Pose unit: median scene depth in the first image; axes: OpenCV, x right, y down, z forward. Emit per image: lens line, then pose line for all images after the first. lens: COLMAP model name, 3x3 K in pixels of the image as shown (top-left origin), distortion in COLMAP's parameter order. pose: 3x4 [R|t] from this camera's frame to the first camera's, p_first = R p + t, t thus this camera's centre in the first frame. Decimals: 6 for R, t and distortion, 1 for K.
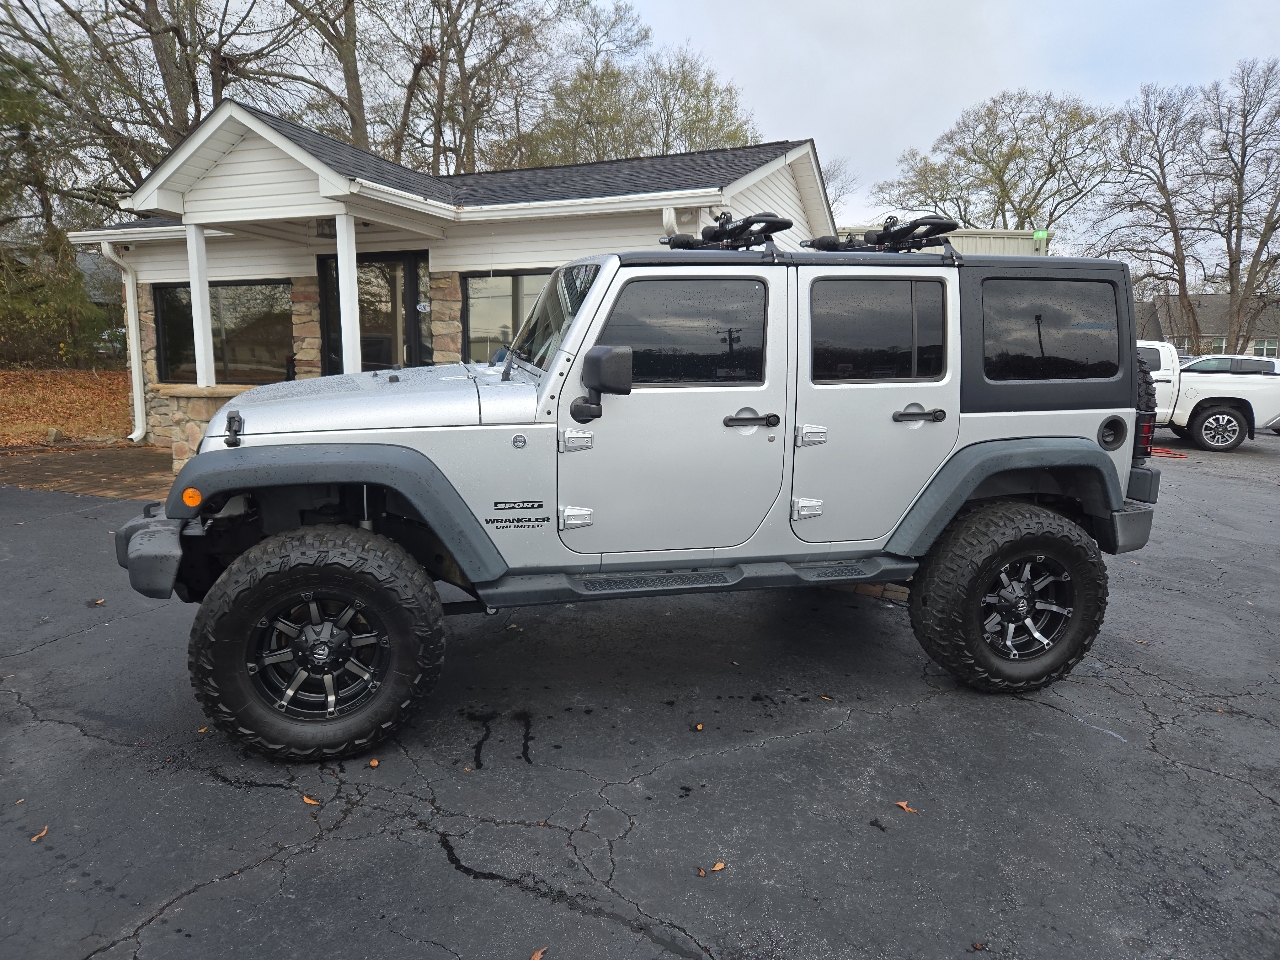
lens RADIAL K [[842.2, 0, 642.0], [0, 842.2, 477.1], [0, 0, 1]] dist [0.069600, -0.049276]
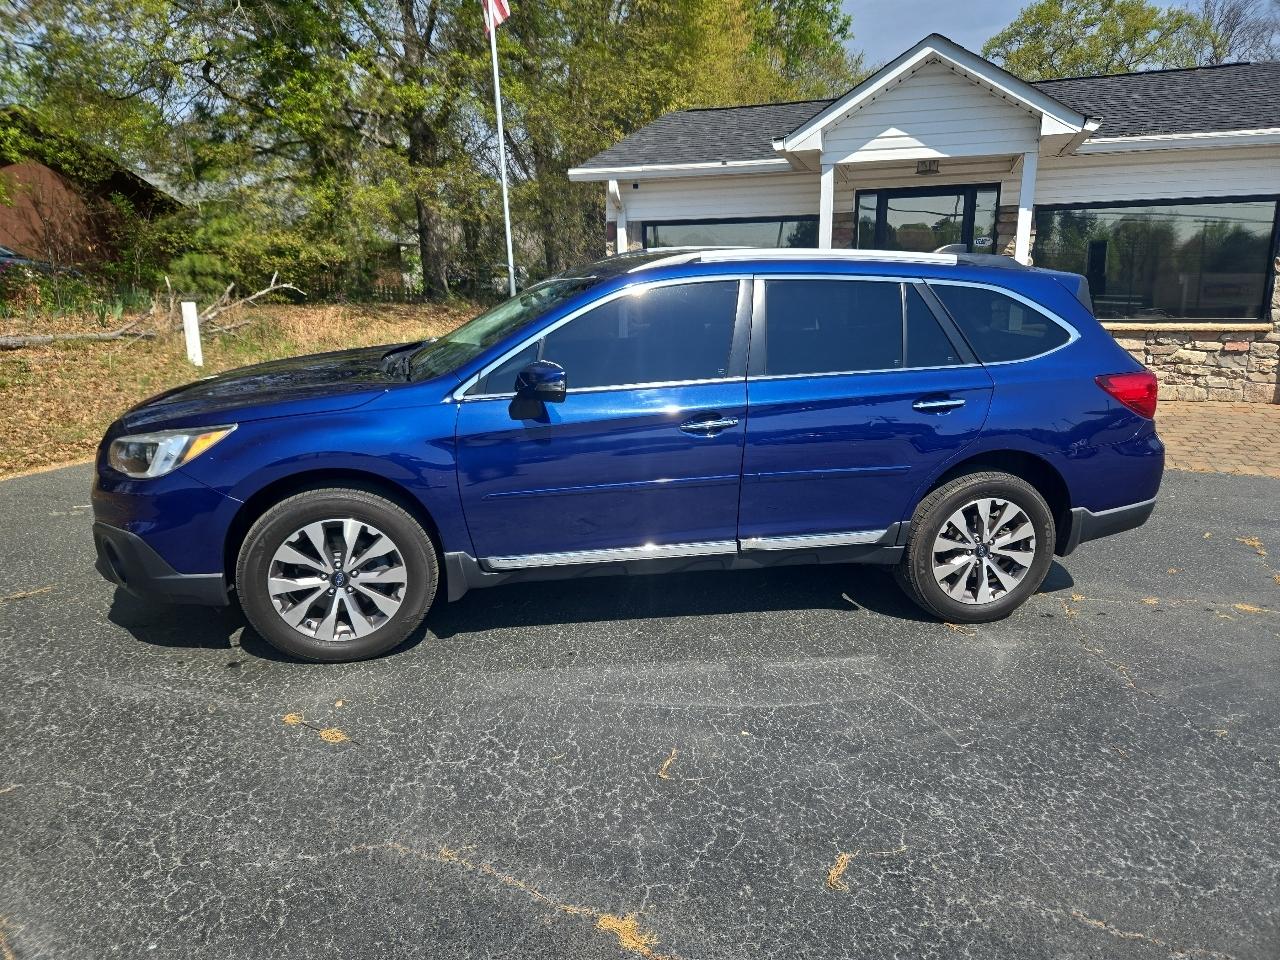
lens RADIAL K [[844.4, 0, 640.0], [0, 844.4, 477.0], [0, 0, 1]] dist [0.063252, -0.045950]
pose [[0.998866, -0.022077, 0.042179, -0.216636], [0.017939, 0.995213, 0.096068, -0.008680], [-0.044098, -0.095203, 0.994481, -0.003254]]
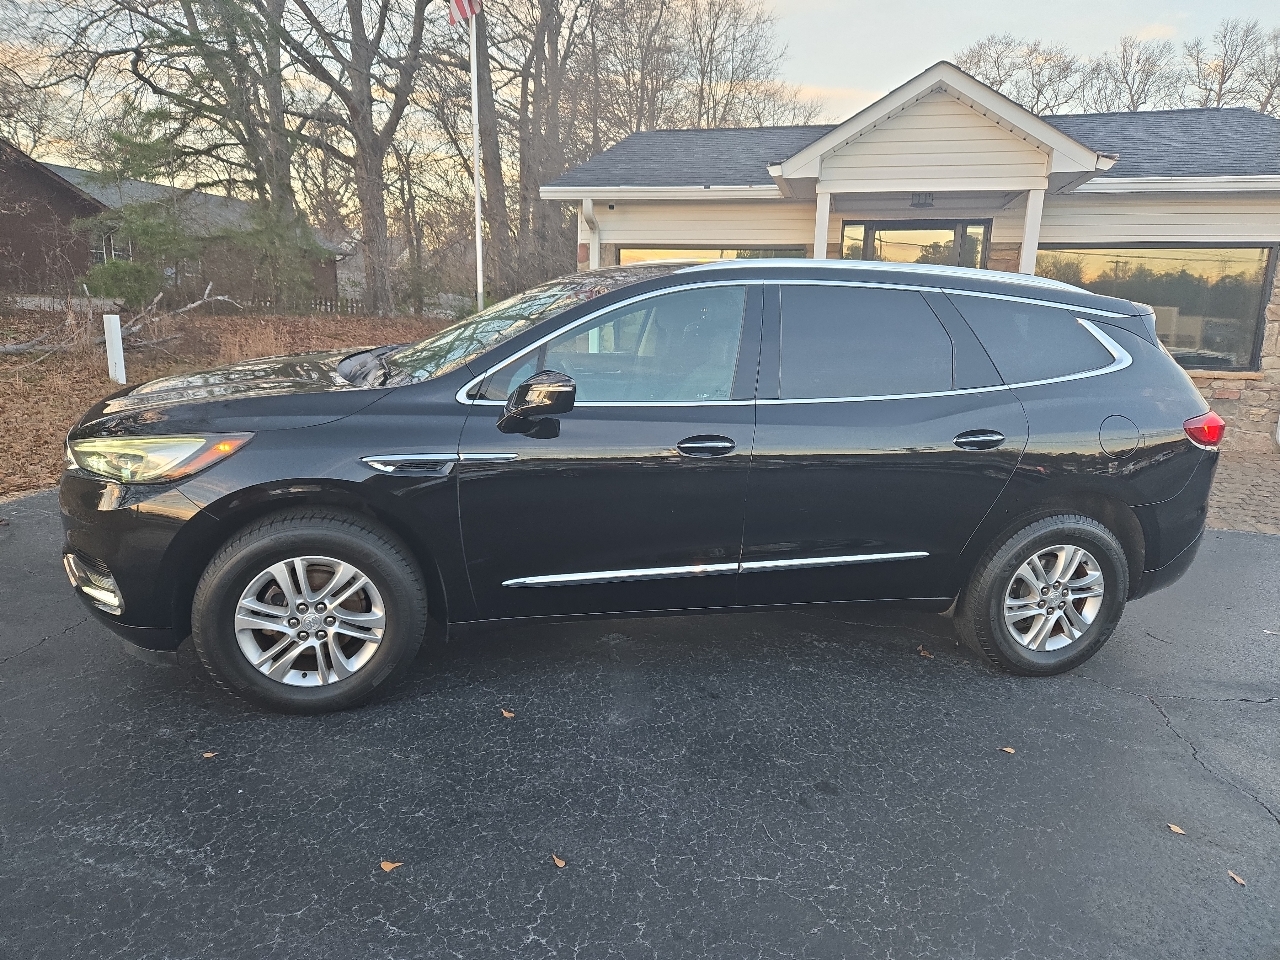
lens RADIAL K [[844.4, 0, 636.2], [0, 844.4, 468.5], [0, 0, 1]] dist [0.063252, -0.045950]
pose [[0.992996, -0.004772, 0.118050, -0.230128], [-0.003394, 0.997619, 0.068885, -0.015289], [-0.118098, -0.068803, 0.990616, 0.020058]]
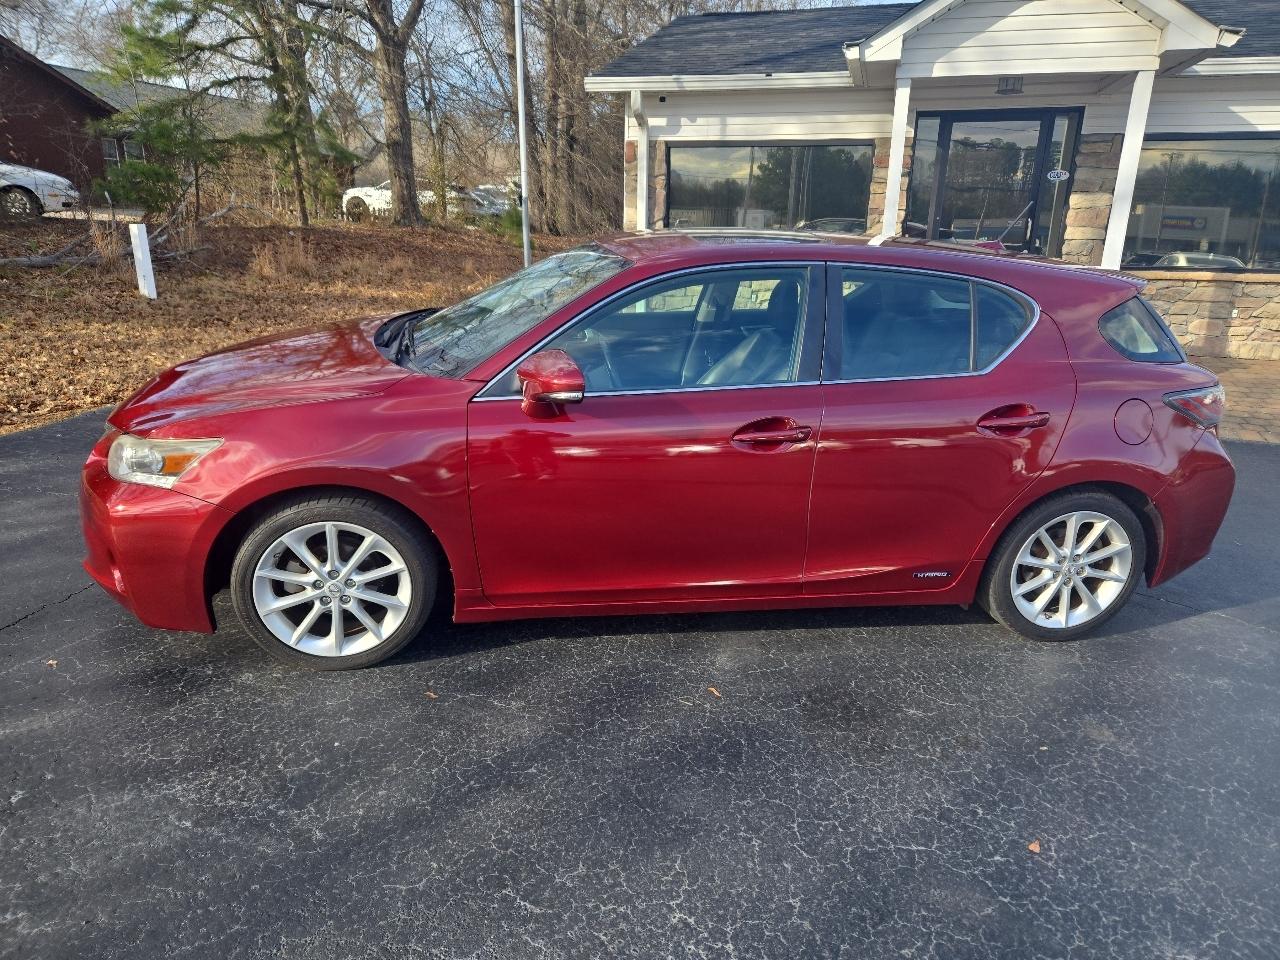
lens RADIAL K [[844.4, 0, 639.5], [0, 844.4, 476.0], [0, 0, 1]] dist [0.063252, -0.045950]
pose [[0.995445, -0.018623, 0.093497, -0.239038], [0.001811, 0.984252, 0.176761, -0.015370], [-0.095316, -0.175787, 0.979803, 0.032434]]
